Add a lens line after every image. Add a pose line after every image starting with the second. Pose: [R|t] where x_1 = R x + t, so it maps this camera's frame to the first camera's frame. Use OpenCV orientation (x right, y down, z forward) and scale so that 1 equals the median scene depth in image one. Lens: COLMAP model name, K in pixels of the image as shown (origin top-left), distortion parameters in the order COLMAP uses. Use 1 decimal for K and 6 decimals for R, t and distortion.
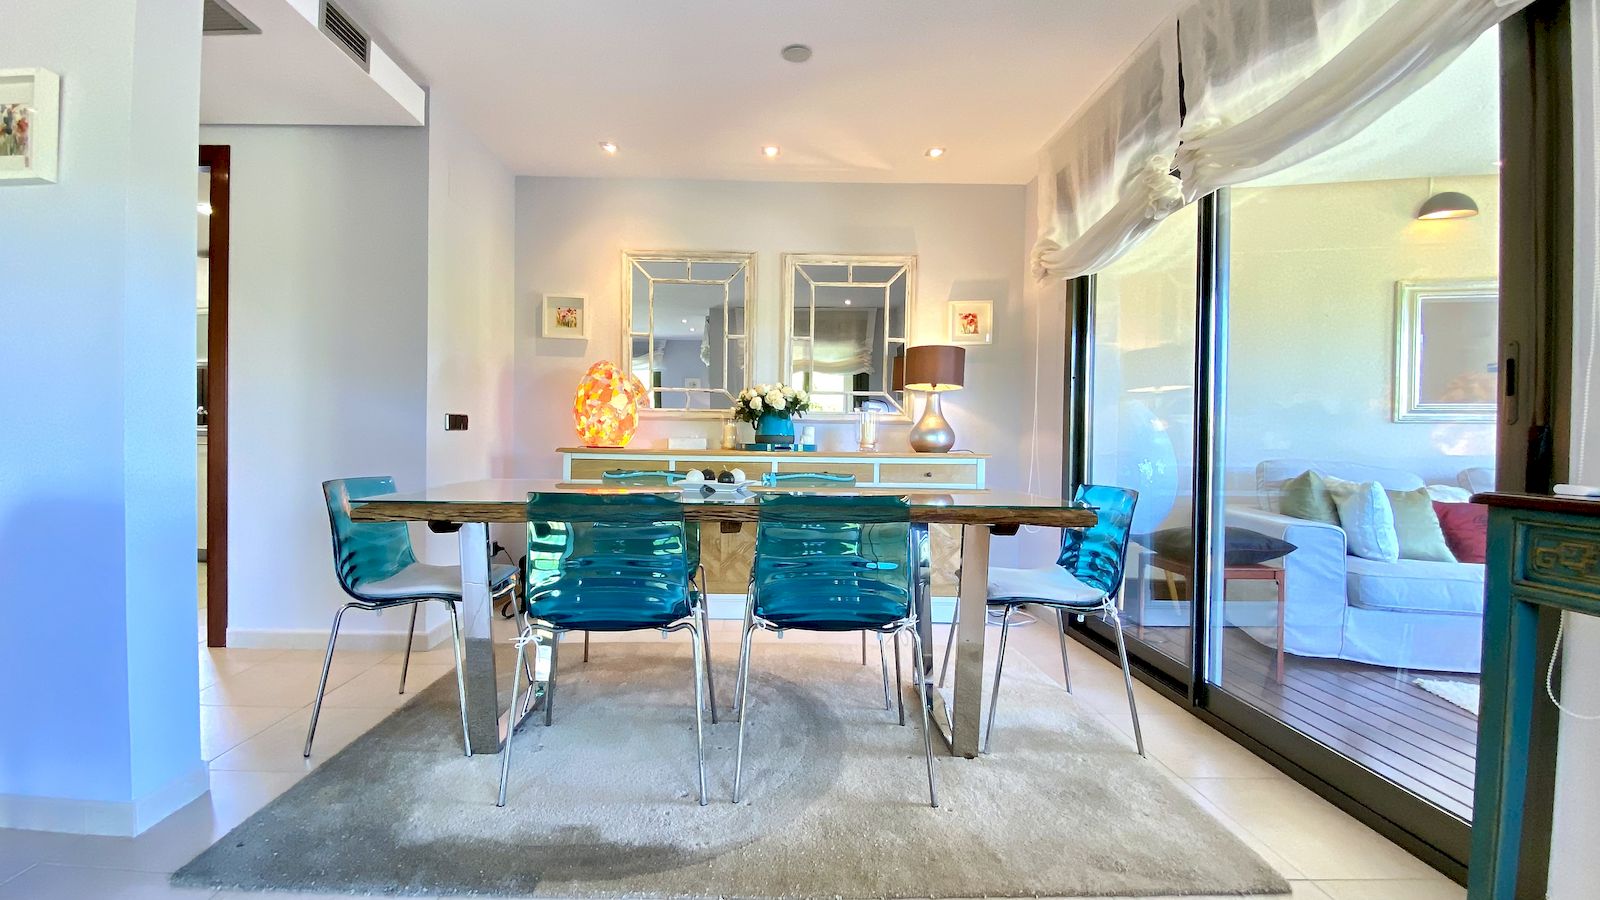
lens RADIAL K [[680.4, 0, 794.9], [0, 680.4, 446.9], [0, 0, 1]] dist [0.027636, -0.027372]
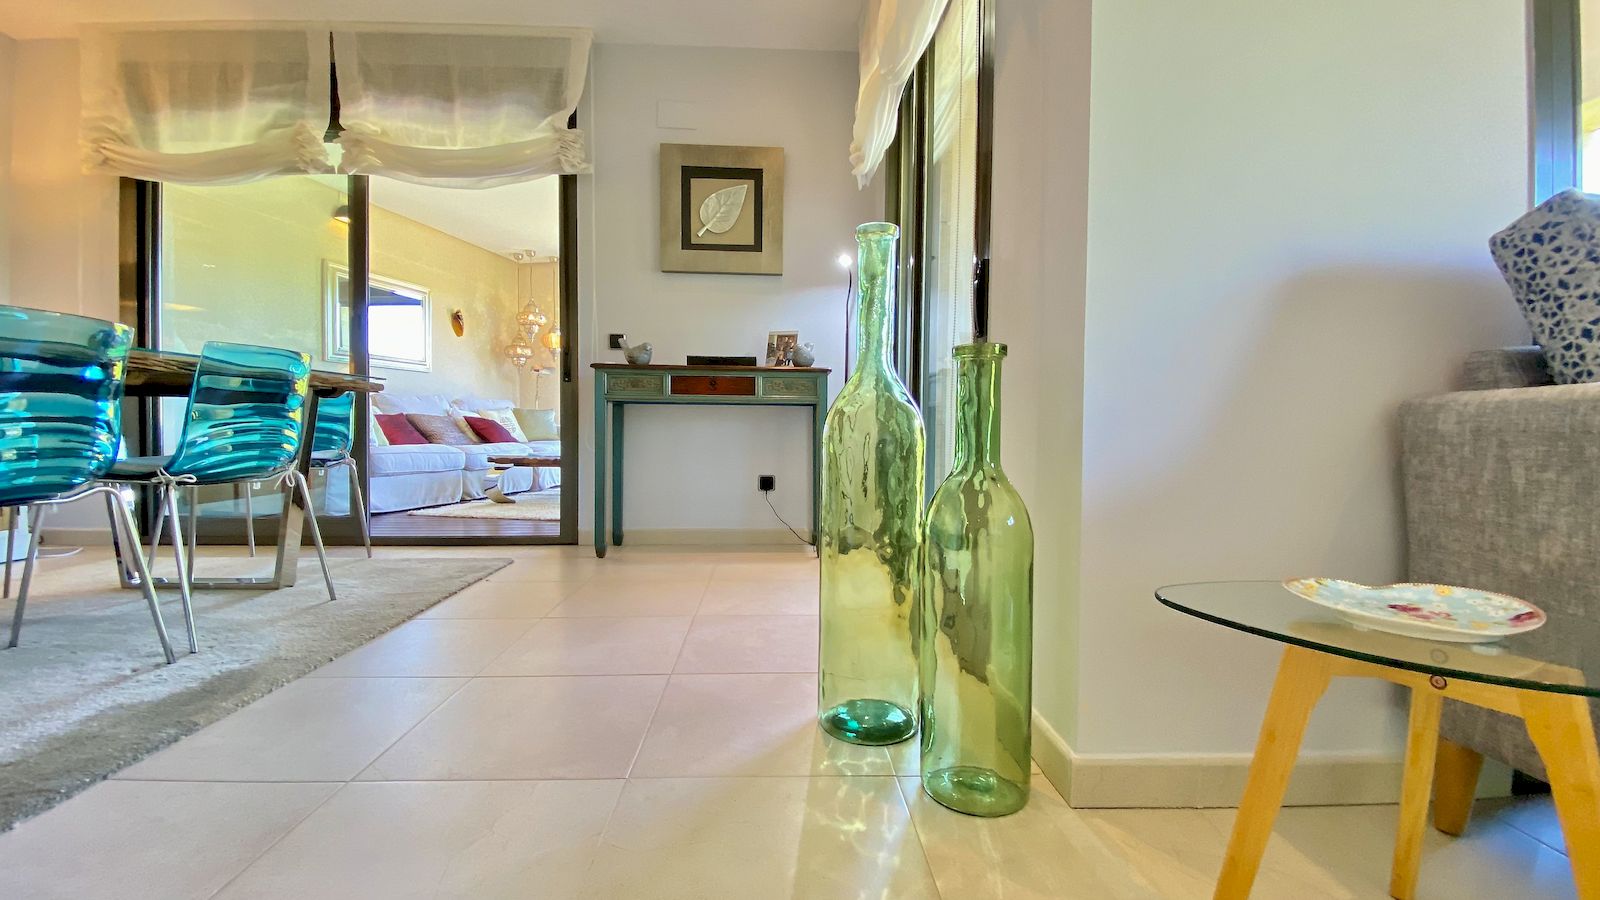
lens RADIAL K [[646.4, 0, 795.5], [0, 646.4, 447.2], [0, 0, 1]] dist [0.025211, -0.022159]
pose [[-0.022581, -0.042087, 0.998859, -0.516633], [0.004123, 0.999101, 0.042191, 0.095186], [-0.999737, 0.005071, -0.022388, 0.079330]]
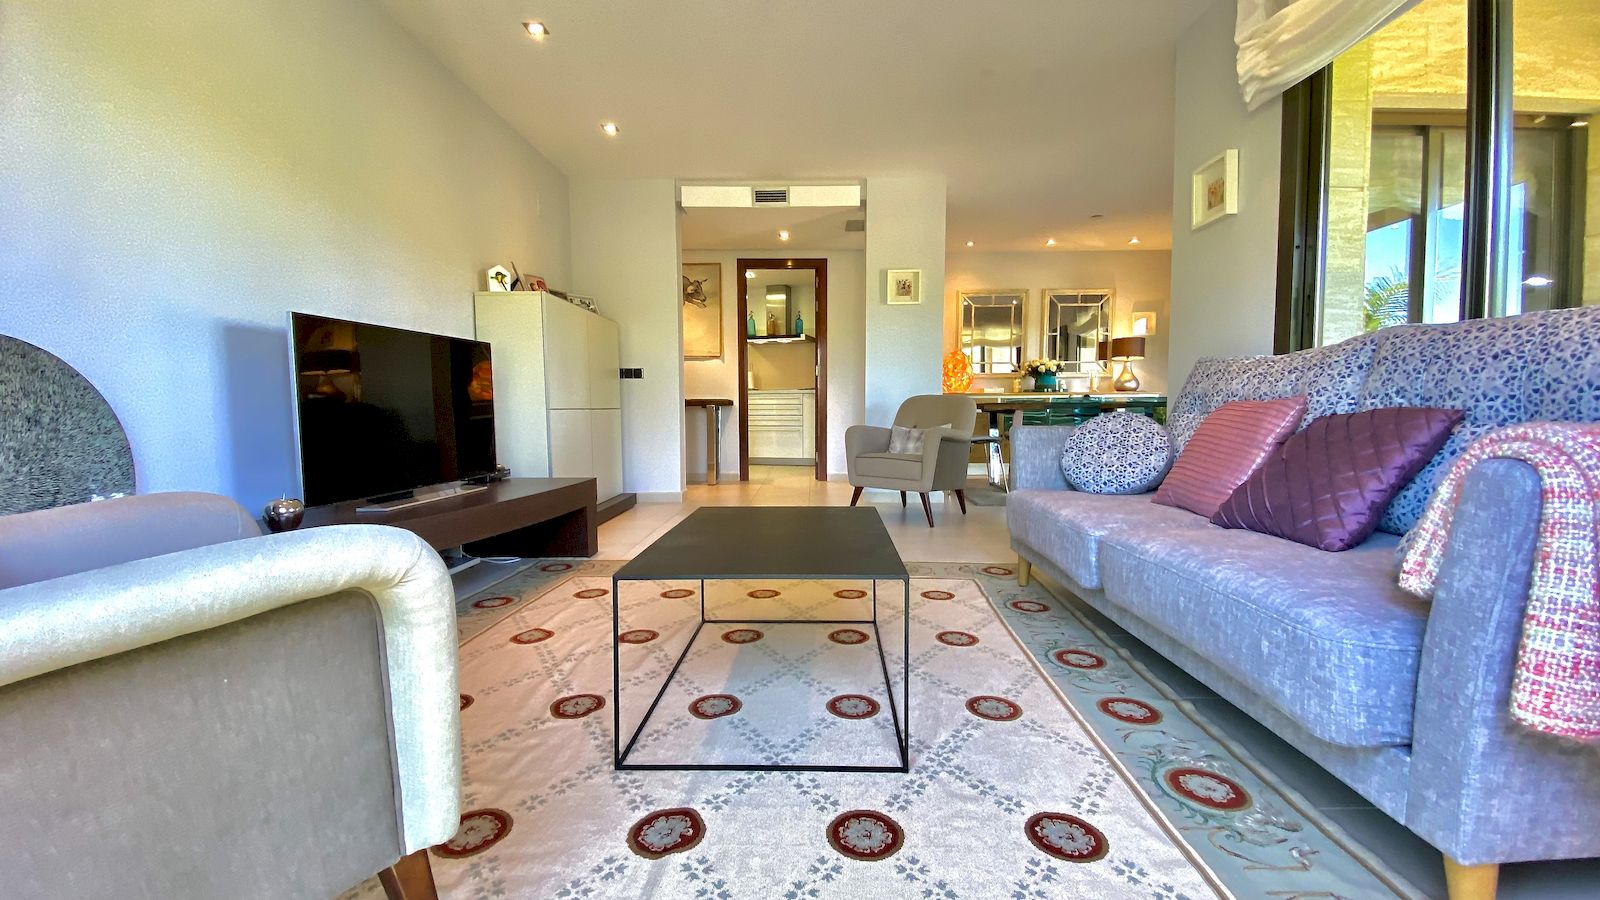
lens RADIAL K [[637.8, 0, 801.8], [0, 637.8, 449.4], [0, 0, 1]] dist [0.025611, -0.030125]
pose [[0.998709, -0.015733, -0.048295, -0.671735], [0.018669, 0.997965, 0.060967, 0.045234], [0.047237, -0.061790, 0.996971, -0.926079]]
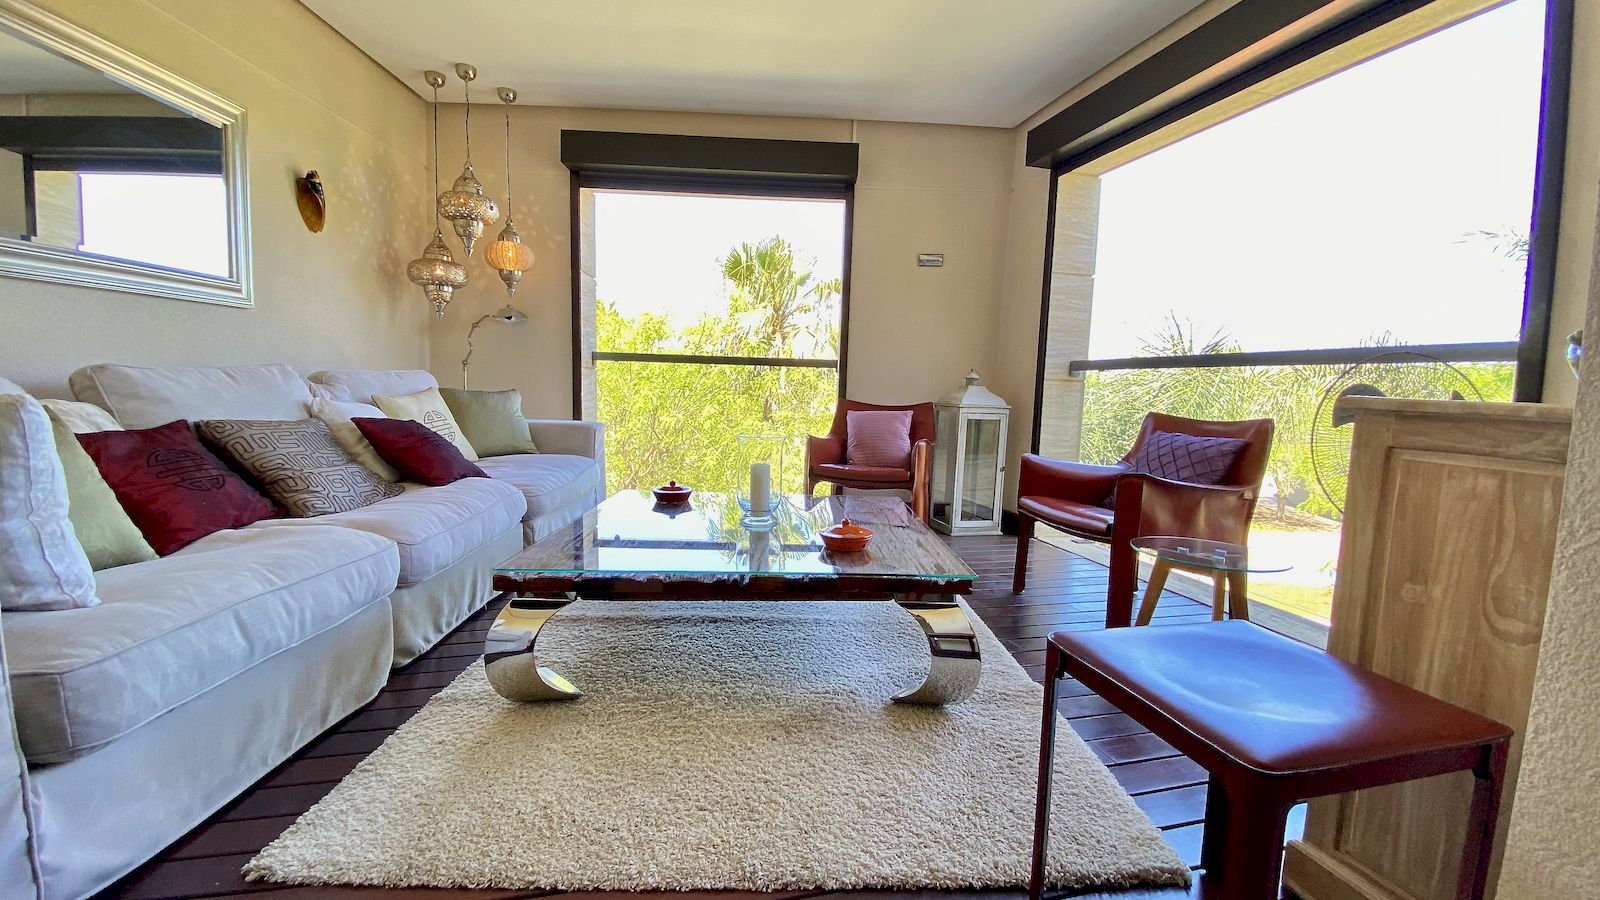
lens RADIAL K [[659.3, 0, 799.6], [0, 659.3, 445.8], [0, 0, 1]] dist [0.001936, 0.000132]
pose [[-0.238558, -0.111424, 0.964715, 0.349834], [-0.022324, 0.993763, 0.109259, 0.024904], [-0.970872, 0.004528, -0.239557, 0.585371]]
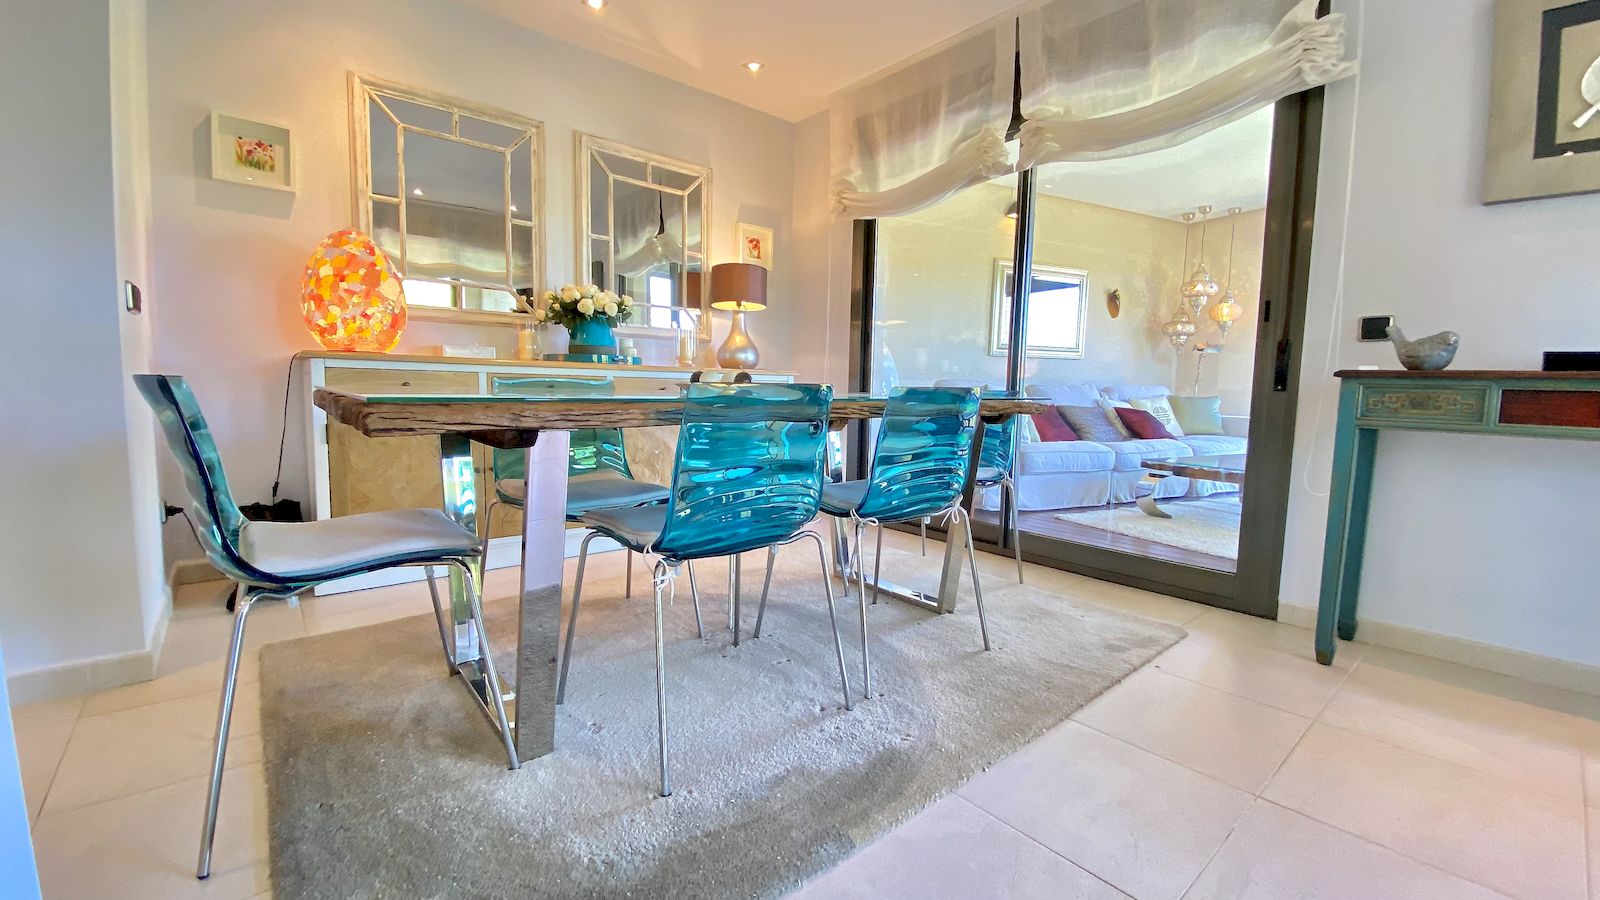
lens RADIAL K [[637.8, 0, 801.8], [0, 637.8, 449.4], [0, 0, 1]] dist [0.025611, -0.030125]
pose [[0.771145, -0.061369, 0.633695, -0.365667], [-0.001417, 0.995176, 0.098099, 0.035425], [-0.636658, -0.076547, 0.767337, 0.191305]]
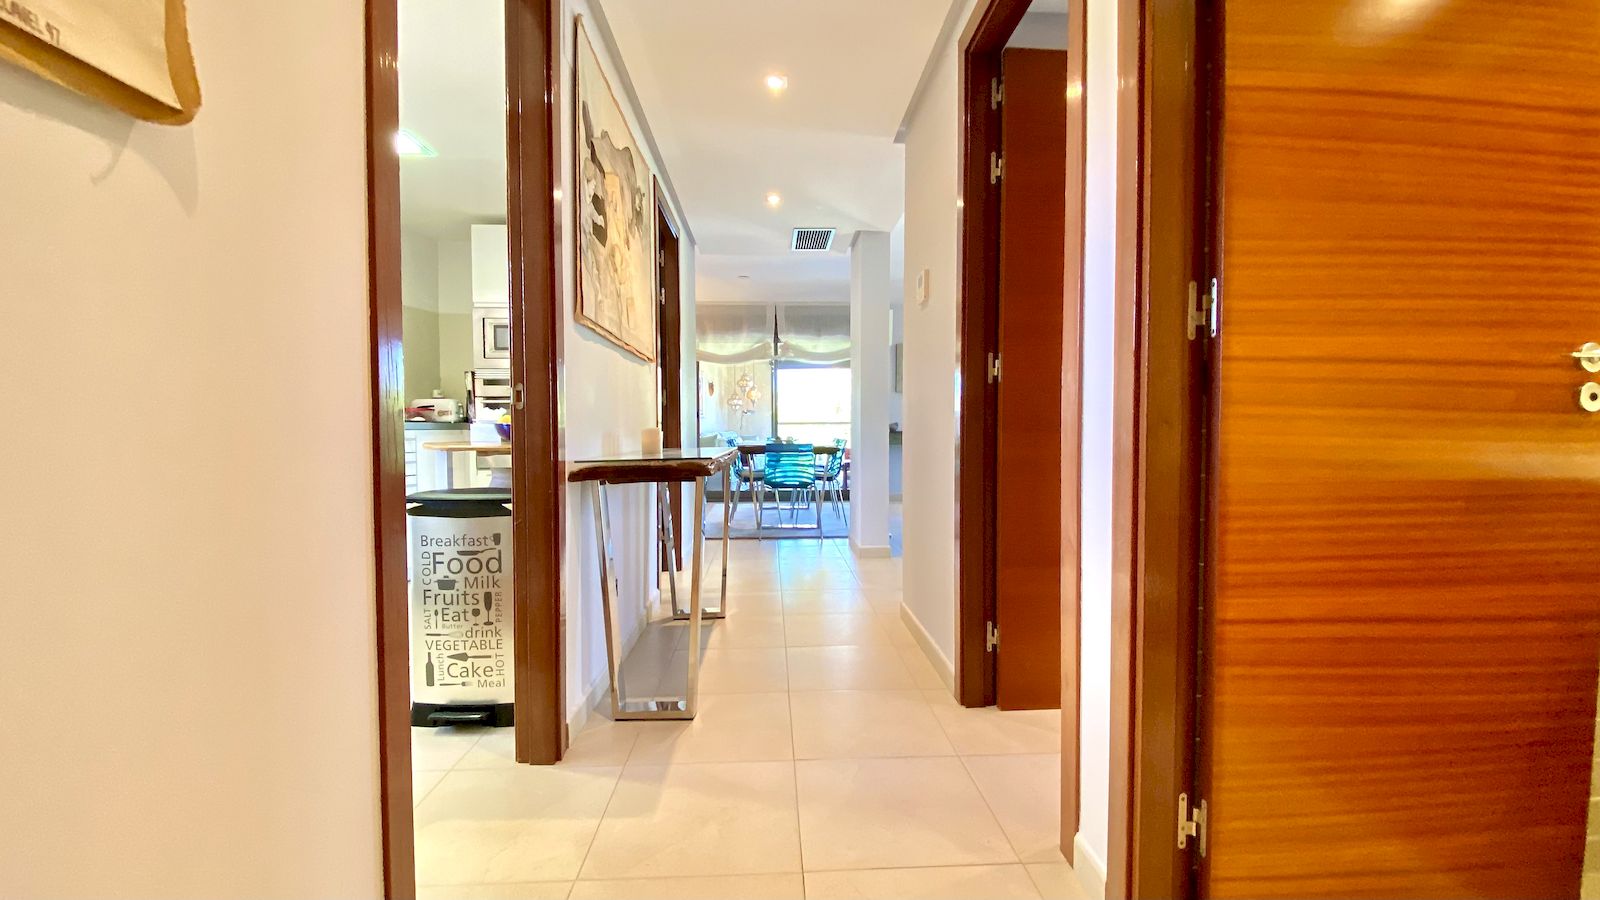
lens RADIAL K [[637.8, 0, 801.8], [0, 637.8, 449.4], [0, 0, 1]] dist [0.025611, -0.030125]
pose [[-0.042776, -0.045173, 0.998063, -1.879270], [0.009749, 0.998911, 0.045629, -0.017595], [-0.999037, 0.011682, -0.042289, 0.677957]]
